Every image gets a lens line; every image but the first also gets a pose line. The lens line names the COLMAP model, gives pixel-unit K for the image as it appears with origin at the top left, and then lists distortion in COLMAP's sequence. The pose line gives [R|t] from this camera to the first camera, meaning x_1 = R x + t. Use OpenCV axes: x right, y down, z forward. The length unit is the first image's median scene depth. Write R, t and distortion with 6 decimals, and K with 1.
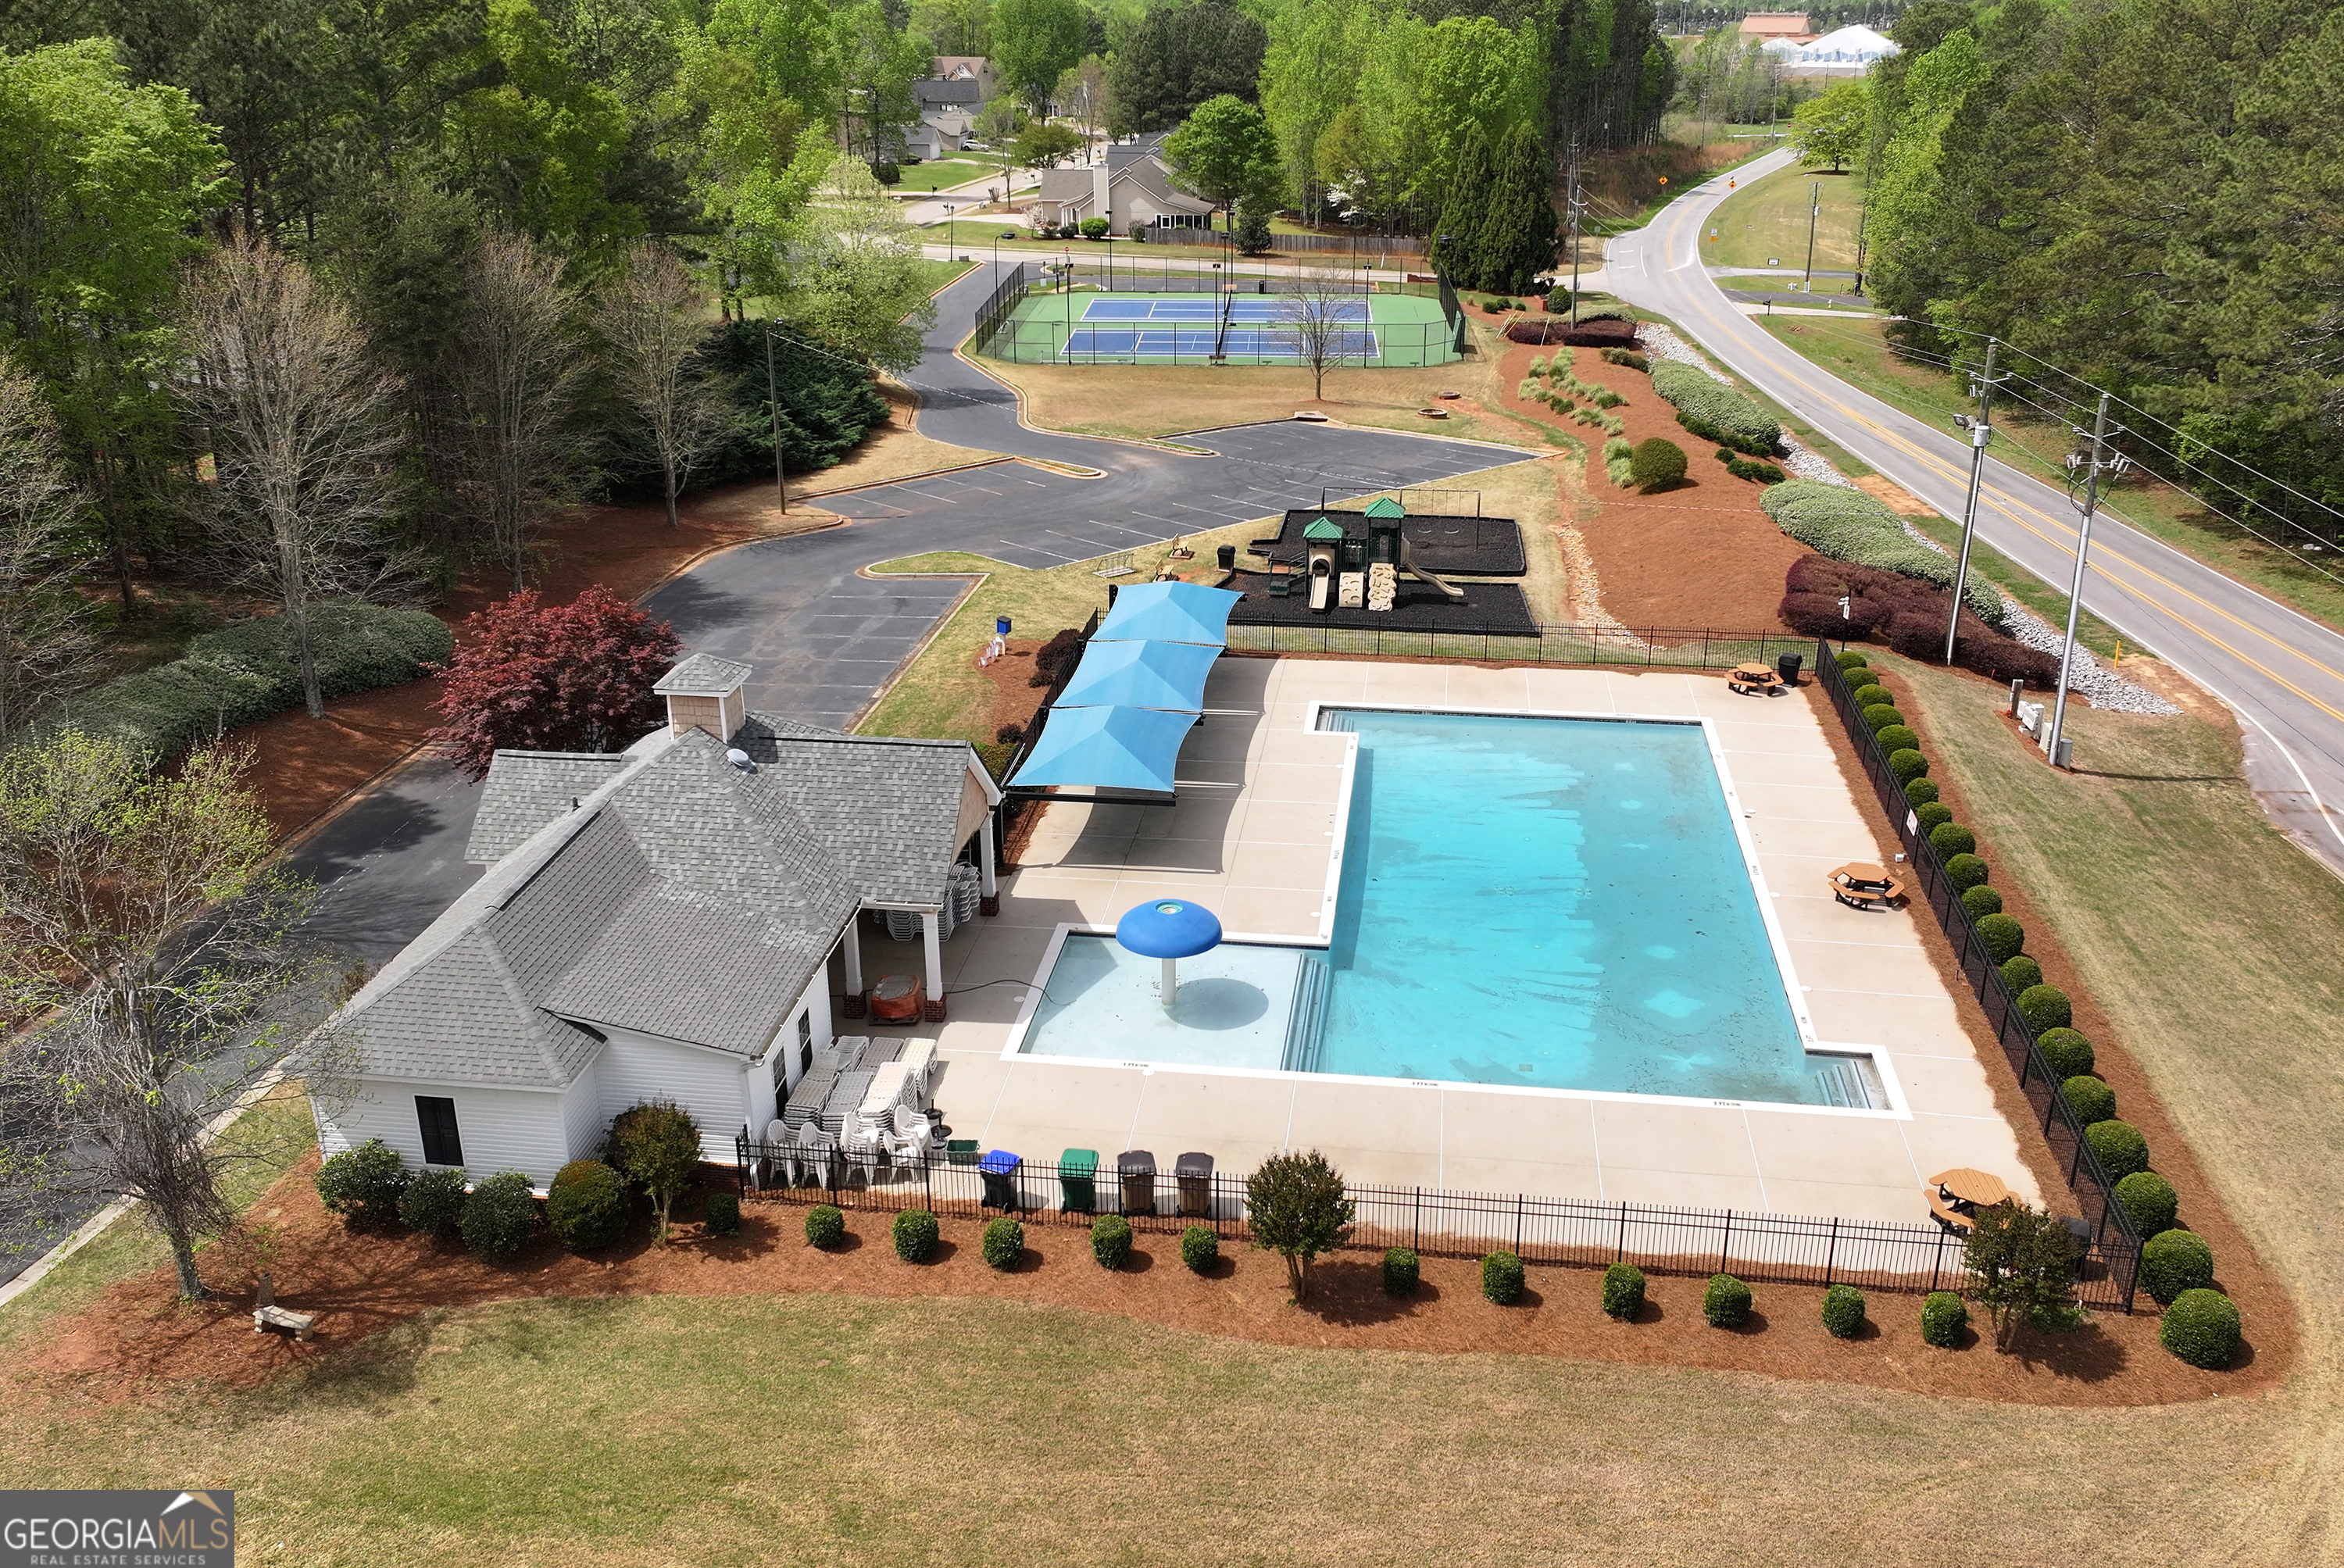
lens RADIAL K [[1920.1, 0, 1172.0], [0, 1920.1, 784.0], [0, 0, 1]] dist [0.004635, -0.000827]
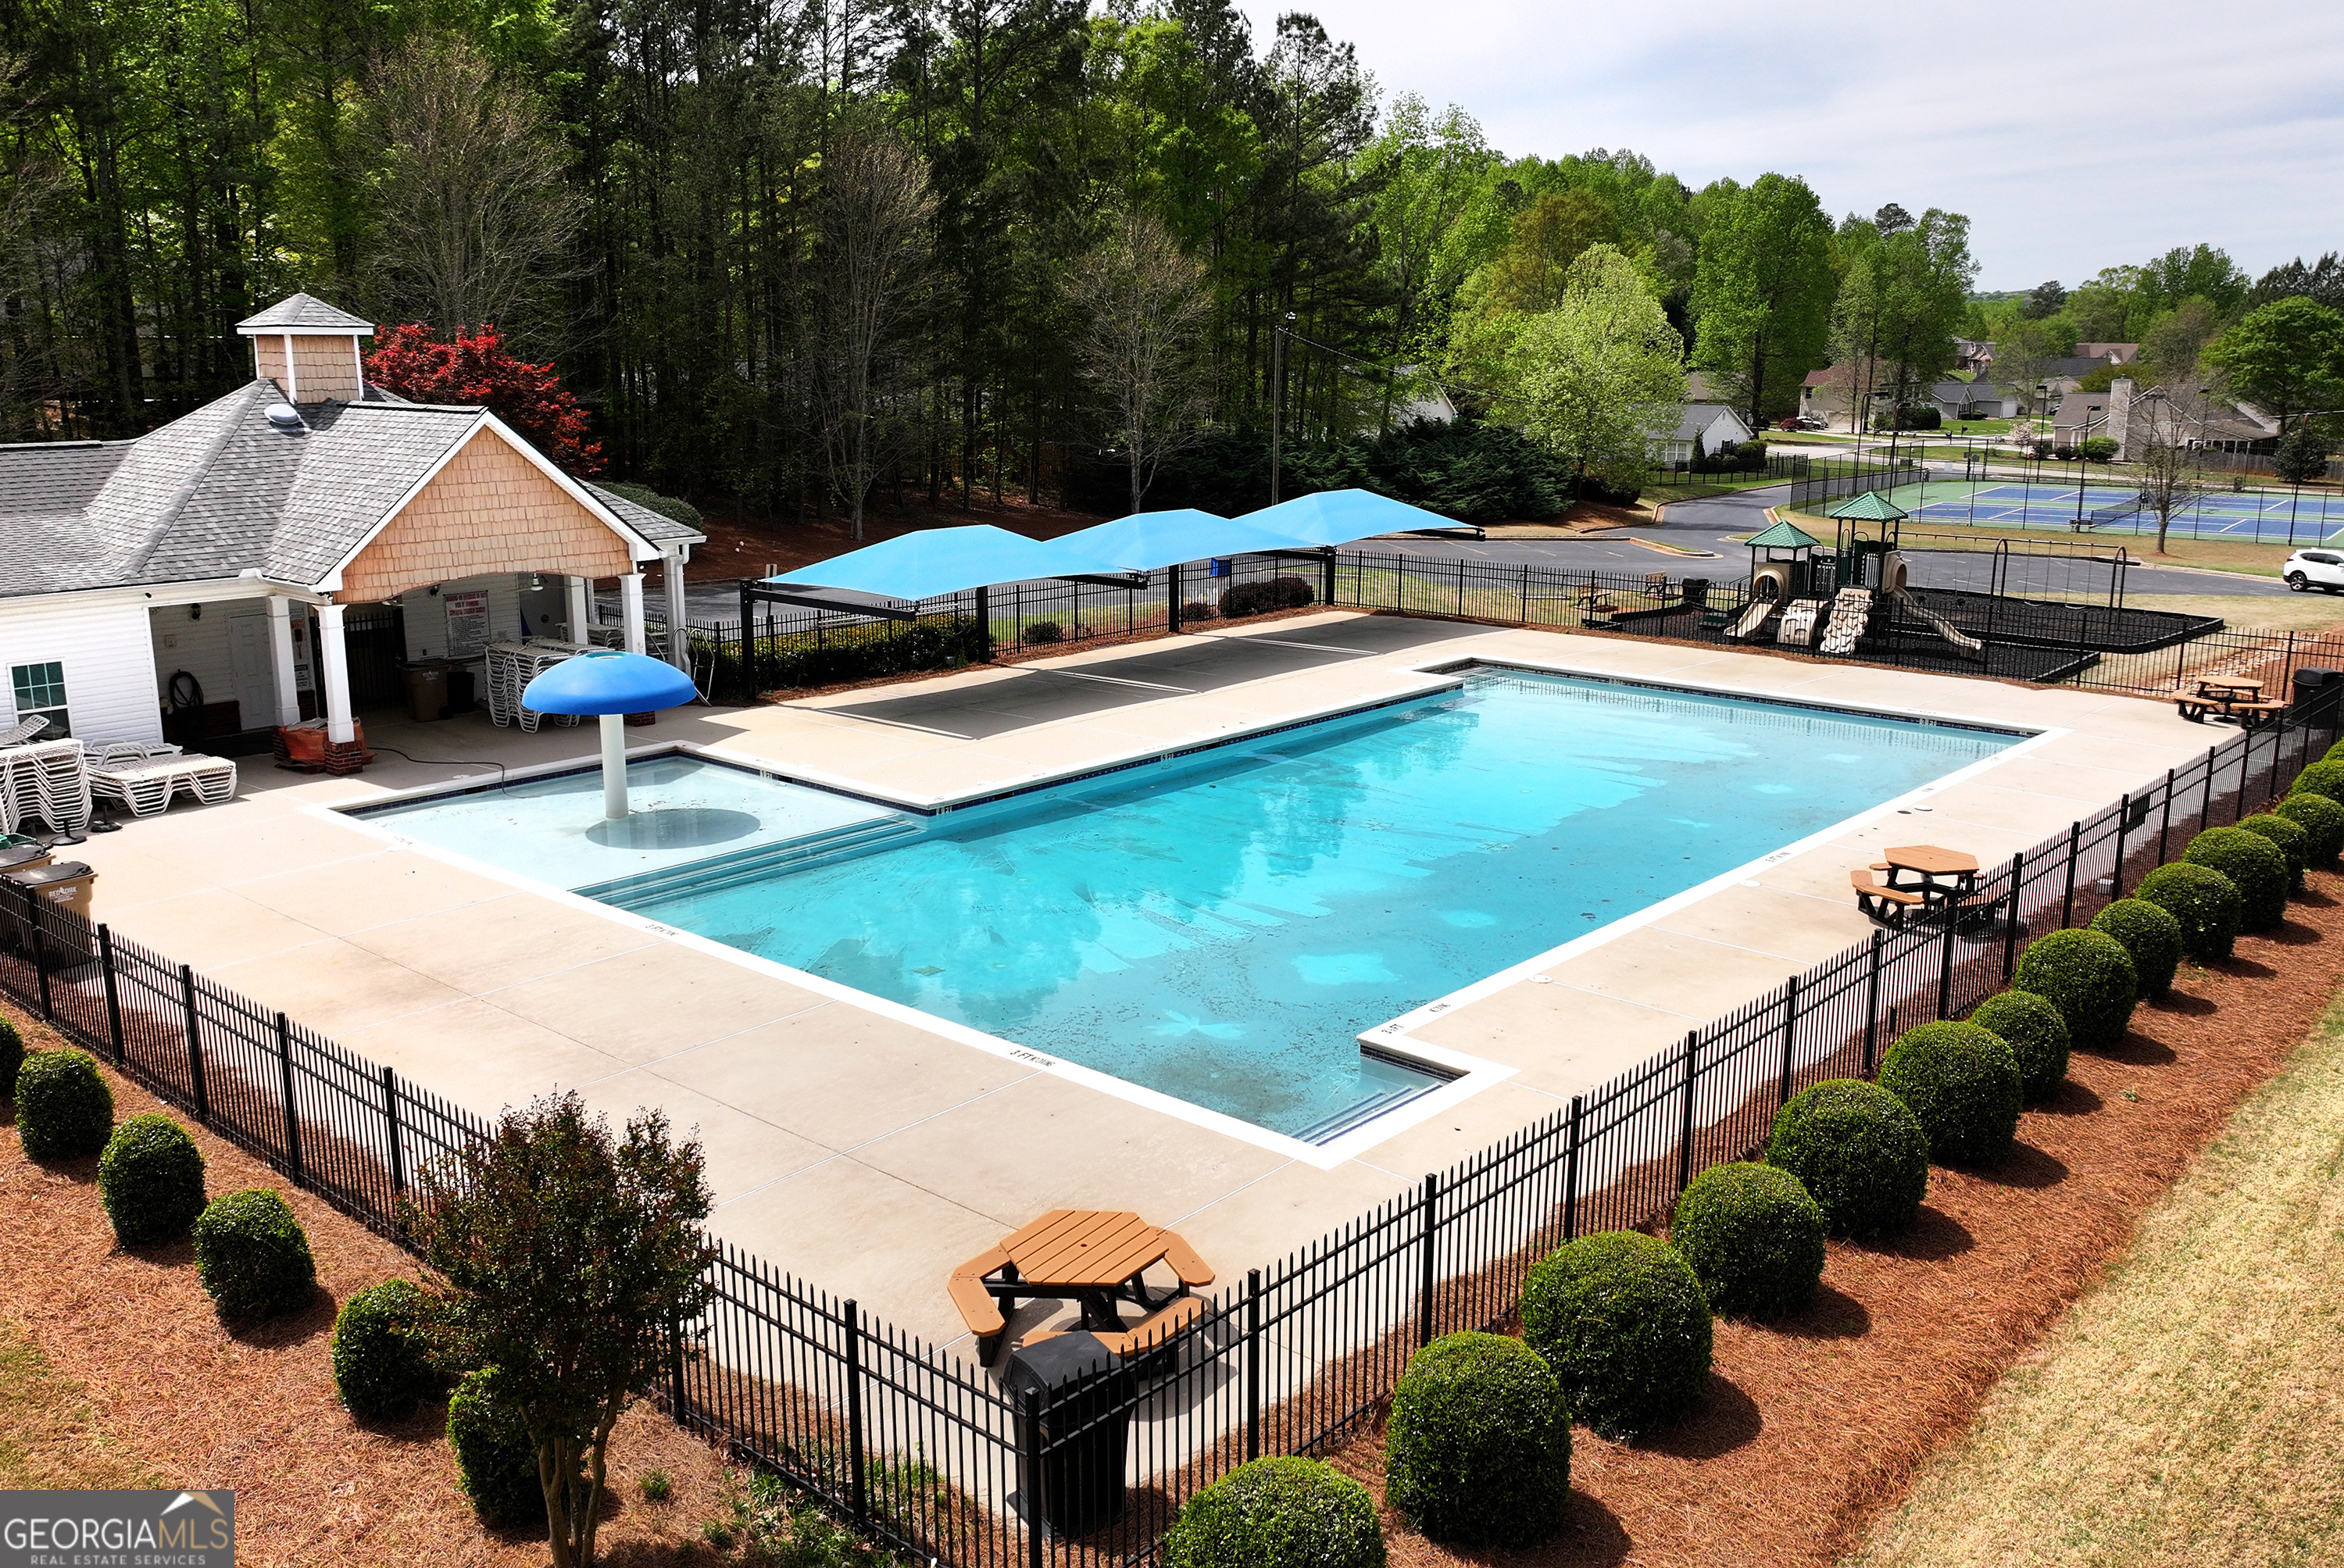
lens RADIAL K [[1920.1, 0, 1172.0], [0, 1920.1, 784.0], [0, 0, 1]] dist [0.004635, -0.000827]
pose [[0.830532, 0.132512, -0.540978, 0.288974], [-0.216742, 0.971620, -0.094754, 0.071244], [0.513069, 0.195948, 0.835682, 0.314758]]
